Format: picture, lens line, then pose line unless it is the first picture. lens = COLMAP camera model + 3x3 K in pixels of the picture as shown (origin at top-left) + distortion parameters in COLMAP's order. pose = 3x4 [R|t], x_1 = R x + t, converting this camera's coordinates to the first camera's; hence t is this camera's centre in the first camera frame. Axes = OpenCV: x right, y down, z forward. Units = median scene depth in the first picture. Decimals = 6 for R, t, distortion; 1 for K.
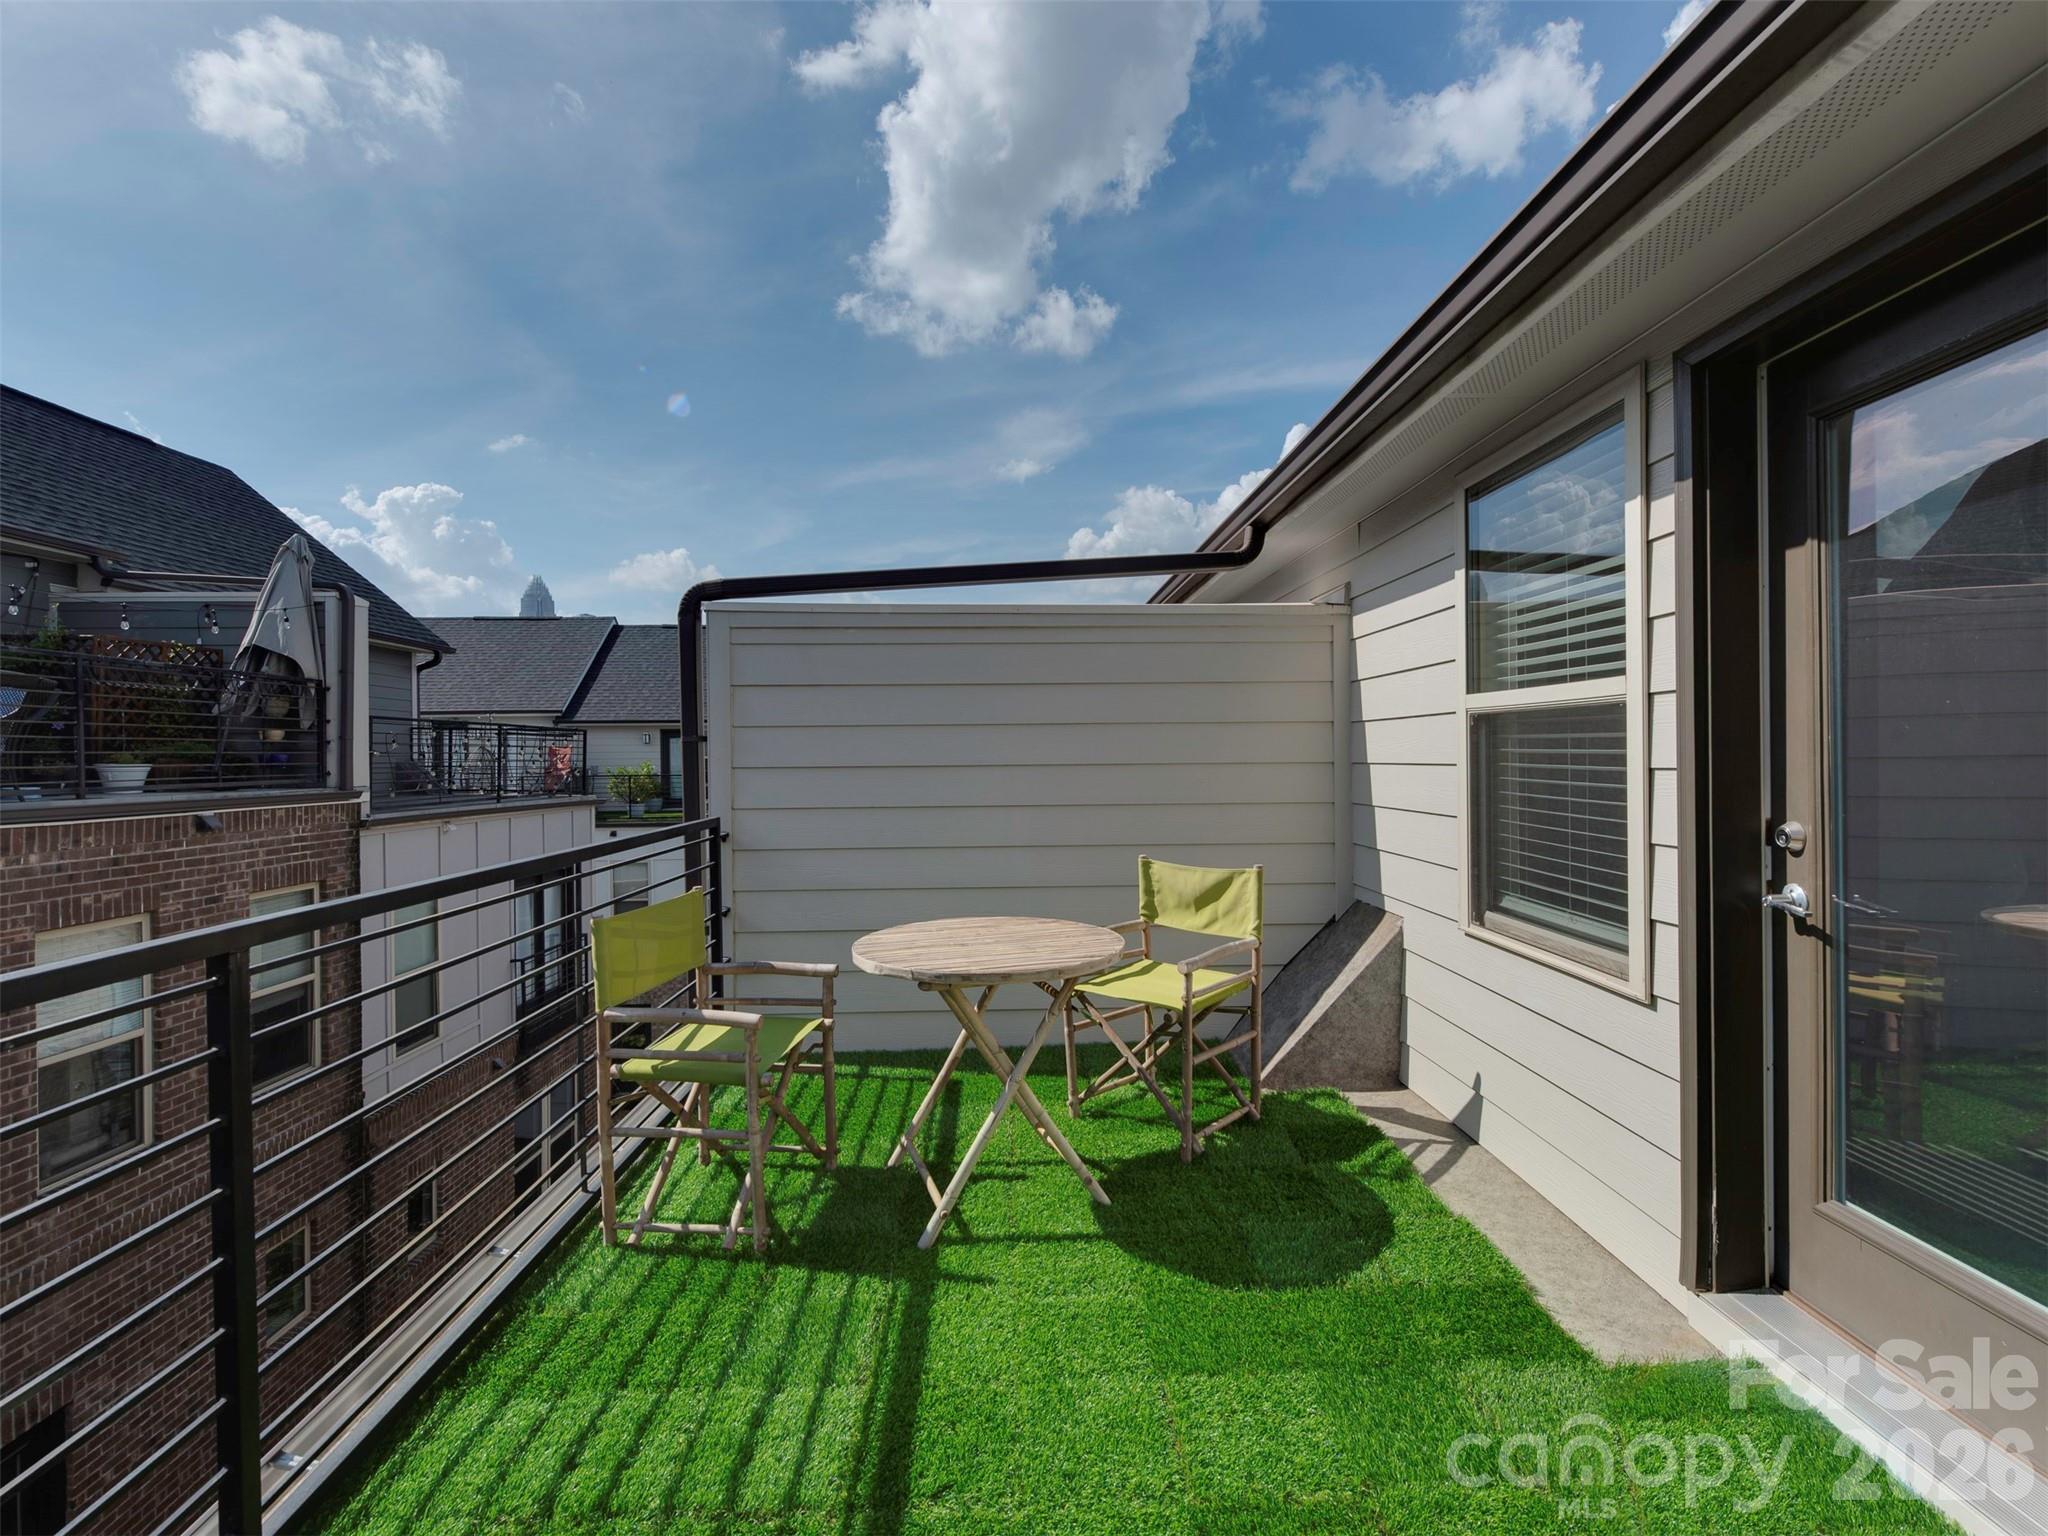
lens RADIAL K [[913.4, 0, 1024.0], [0, 913.4, 768.0], [0, 0, 1]] dist [0.000542, -0.000797]
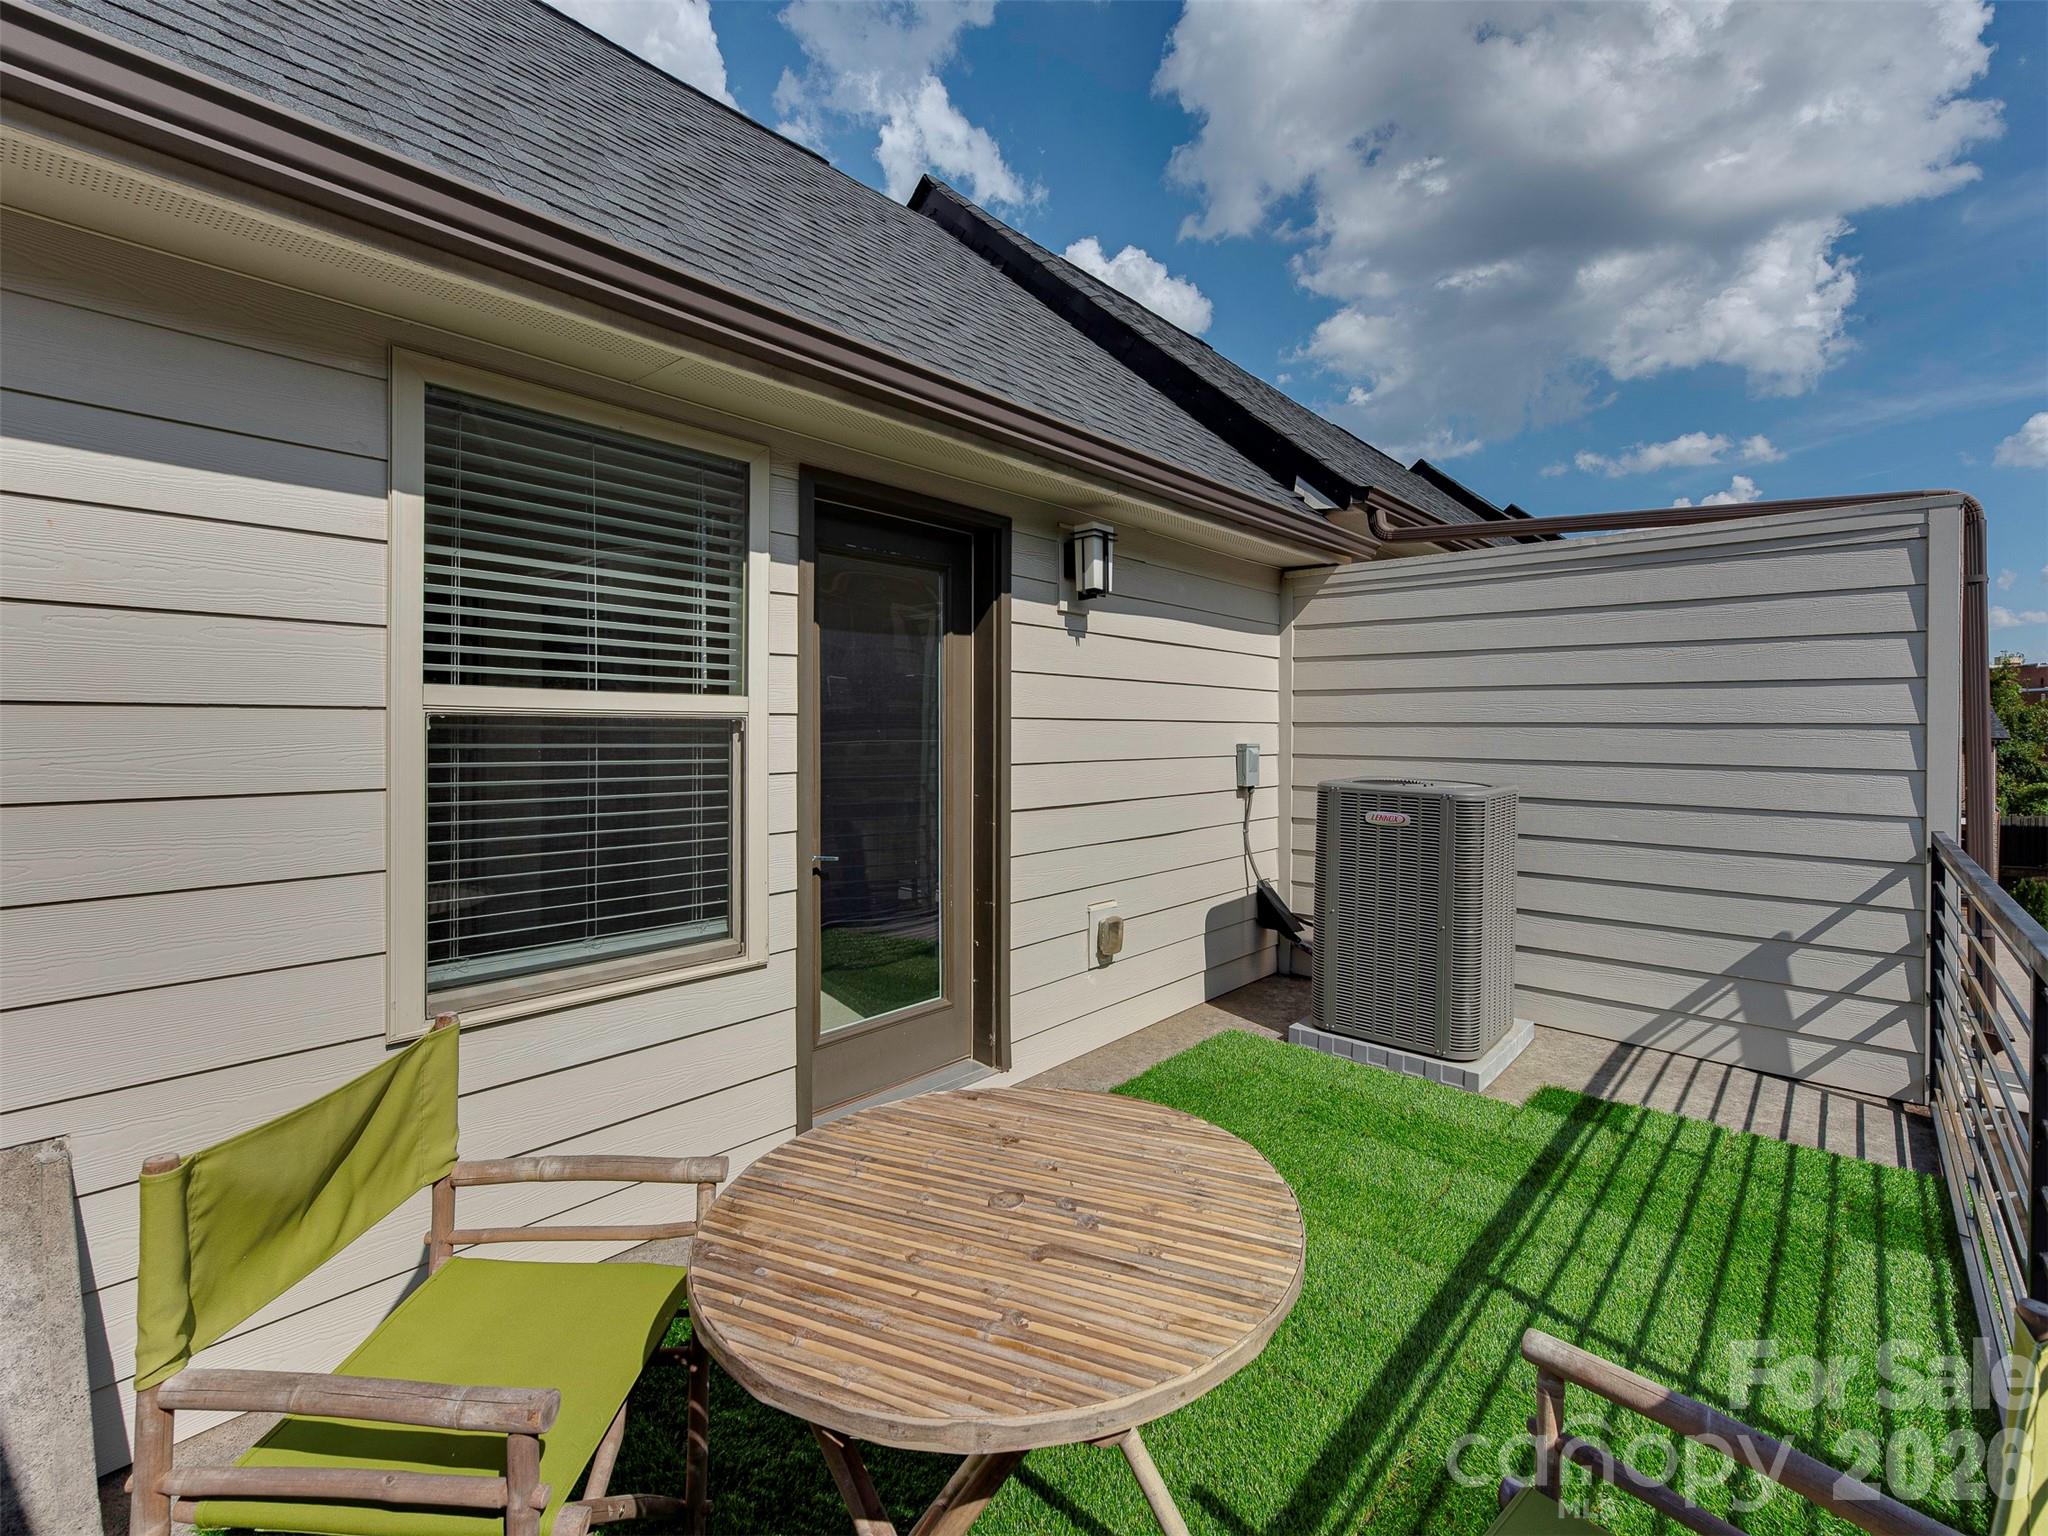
lens RADIAL K [[928.8, 0, 956.6], [0, 928.8, 777.4], [0, 0, 1]] dist [0.001608, -0.000332]
pose [[-0.705094, -0.018637, 0.708869, -0.381105], [0.030741, 0.997911, 0.056813, -0.053076], [-0.708447, 0.061850, -0.703048, 1.614367]]
